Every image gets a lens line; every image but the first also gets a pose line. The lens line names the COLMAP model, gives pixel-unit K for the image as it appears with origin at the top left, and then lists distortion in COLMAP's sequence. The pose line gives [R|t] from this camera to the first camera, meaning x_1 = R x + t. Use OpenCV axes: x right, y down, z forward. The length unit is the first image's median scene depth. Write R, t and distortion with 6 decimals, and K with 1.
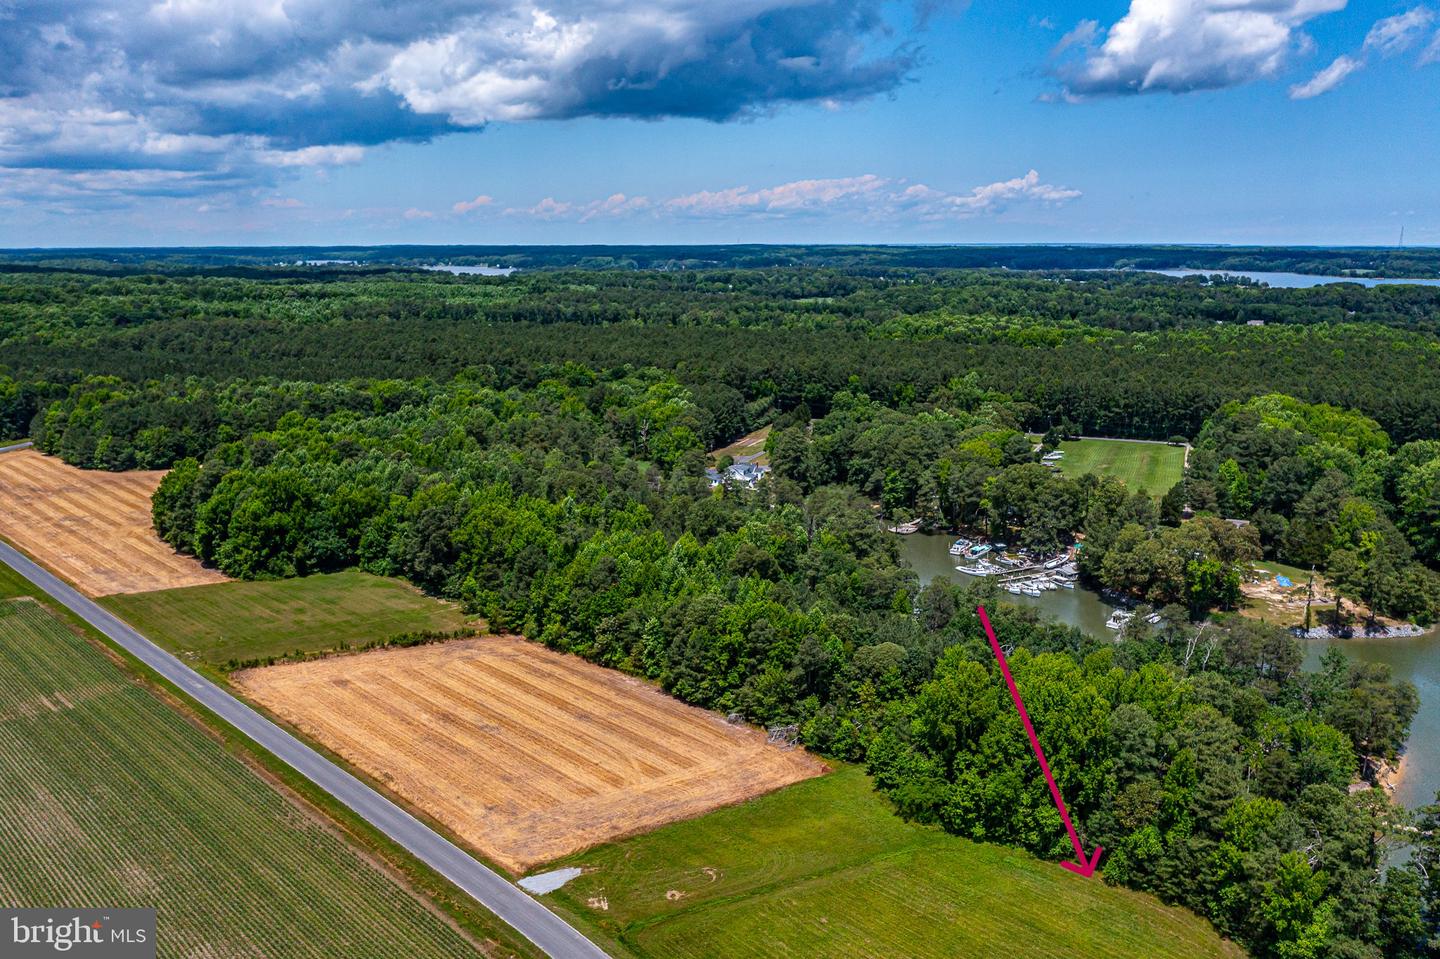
lens RADIAL K [[1161.7, 0, 726.3], [0, 1161.7, 530.3], [0, 0, 1]] dist [-0.005471, 0.002302]
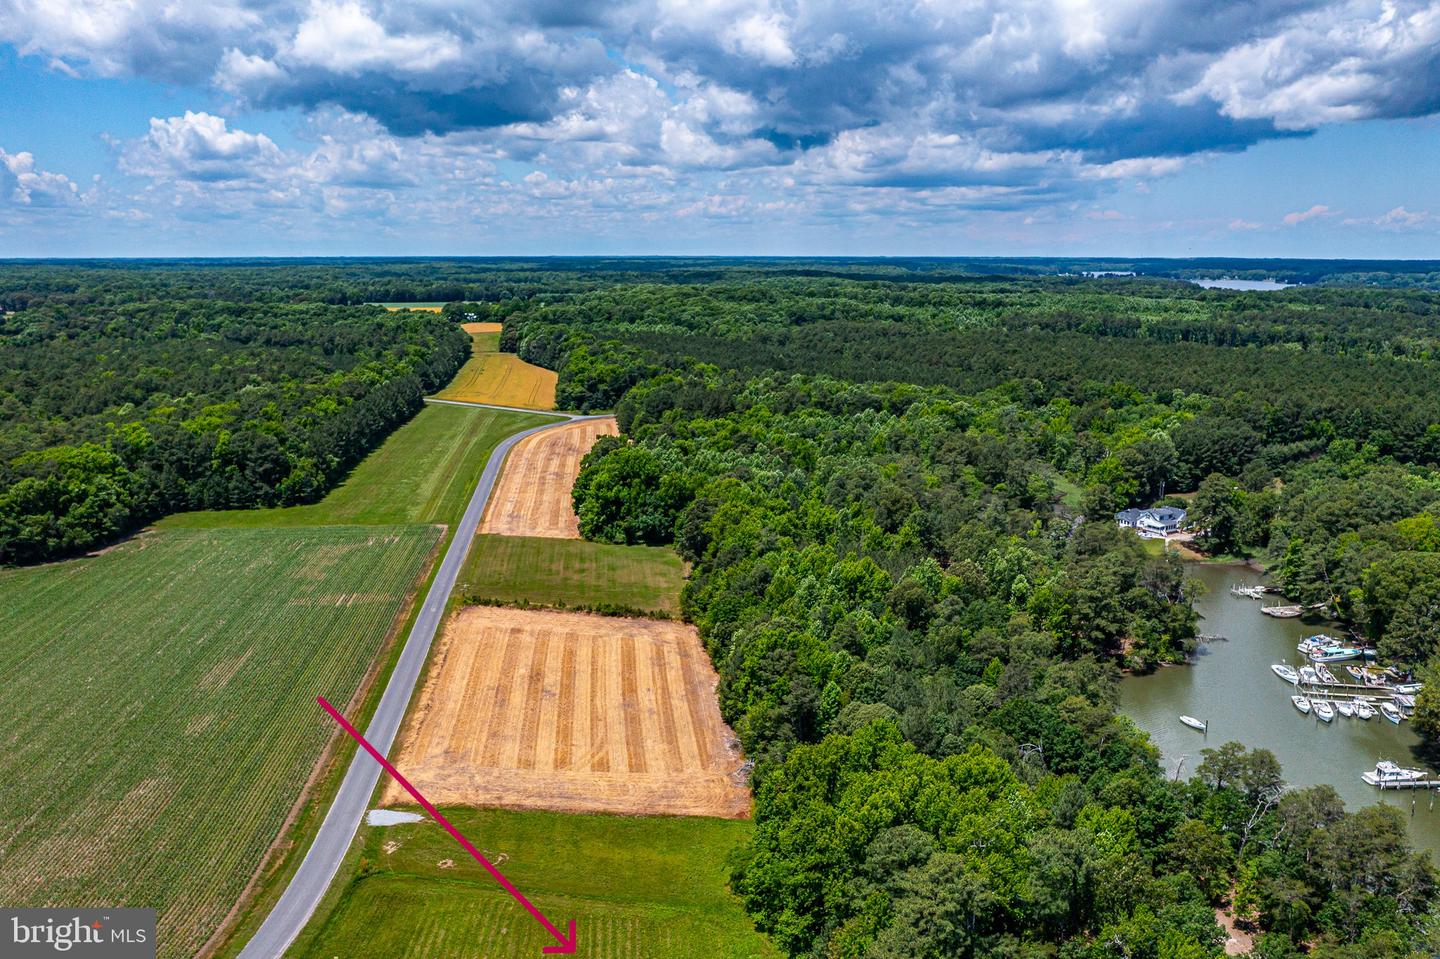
lens RADIAL K [[1180.7, 0, 720.0], [0, 1180.7, 479.5], [0, 0, 1]] dist [-0.017242, 0.003401]
pose [[0.787608, 0.123104, -0.603755, 0.240570], [-0.155389, 0.987853, -0.001287, -0.021873], [0.596262, 0.094830, 0.797169, 0.082920]]
